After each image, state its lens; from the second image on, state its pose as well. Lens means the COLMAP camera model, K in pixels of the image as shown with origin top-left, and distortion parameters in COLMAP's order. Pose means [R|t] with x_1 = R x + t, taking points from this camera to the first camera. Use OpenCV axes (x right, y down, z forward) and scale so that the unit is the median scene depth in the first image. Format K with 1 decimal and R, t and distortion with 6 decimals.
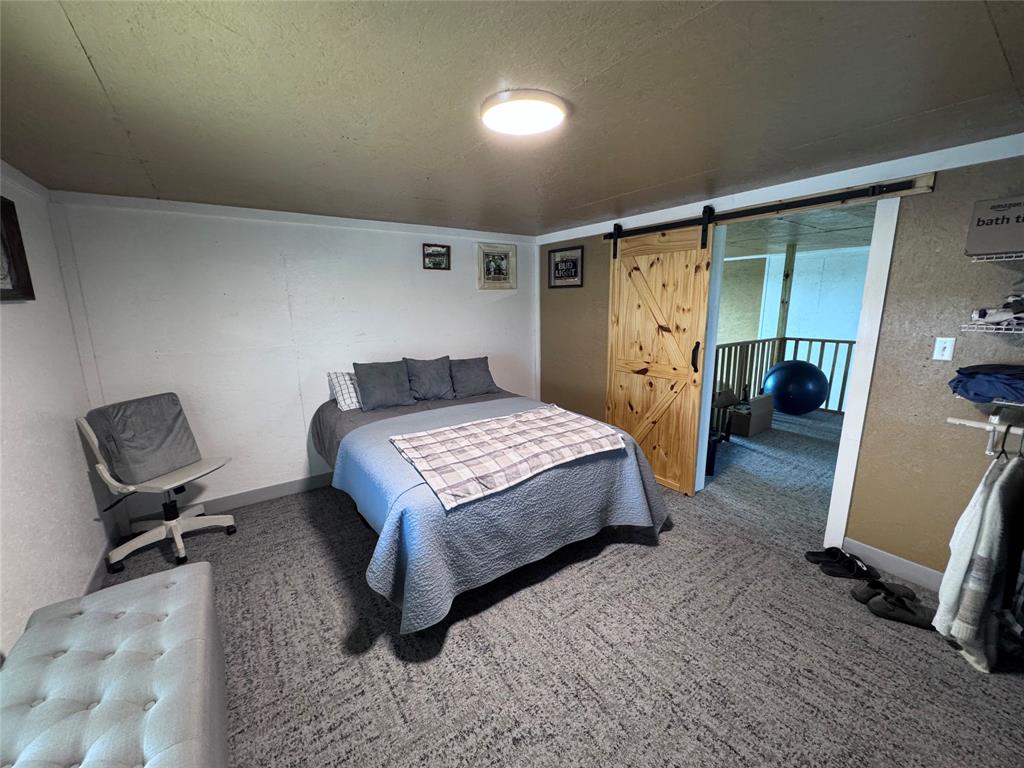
lens RADIAL K [[410.7, 0, 511.7], [0, 410.7, 383.4], [0, 0, 1]] dist [-0.002365, 0.000132]
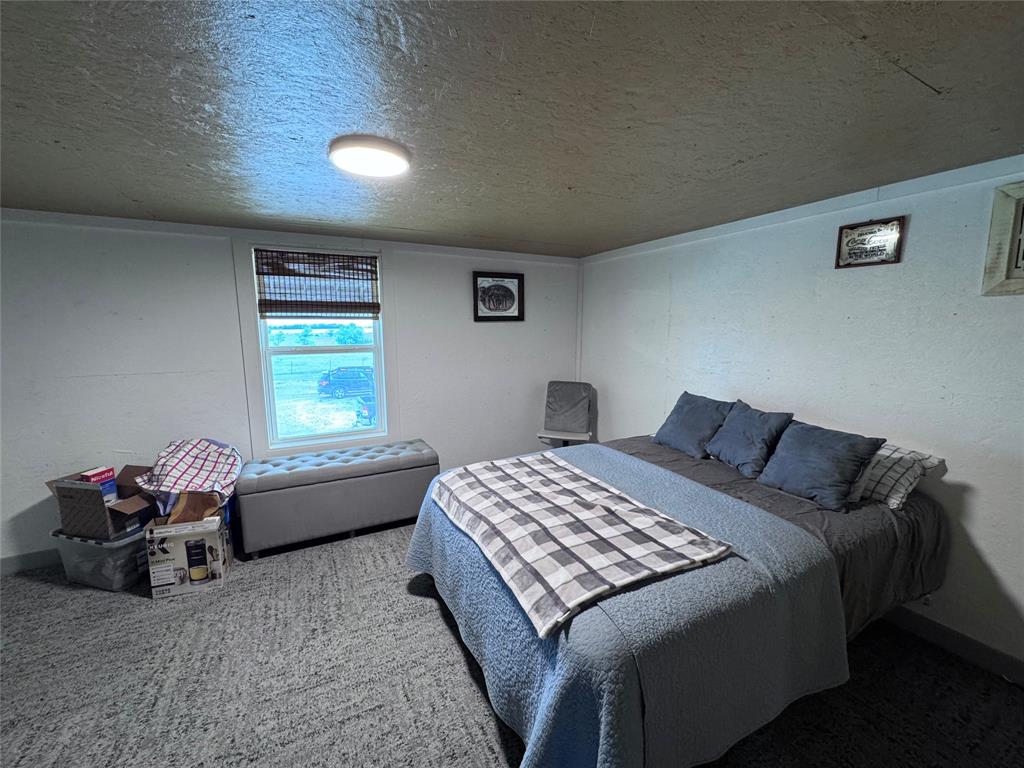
lens RADIAL K [[410.7, 0, 511.7], [0, 410.7, 383.4], [0, 0, 1]] dist [-0.002365, 0.000132]
pose [[-0.136811, 0.152643, -0.978766, 0.747888], [-0.192727, 0.965074, 0.177447, -0.214272], [0.971668, 0.212912, -0.102615, 1.034901]]
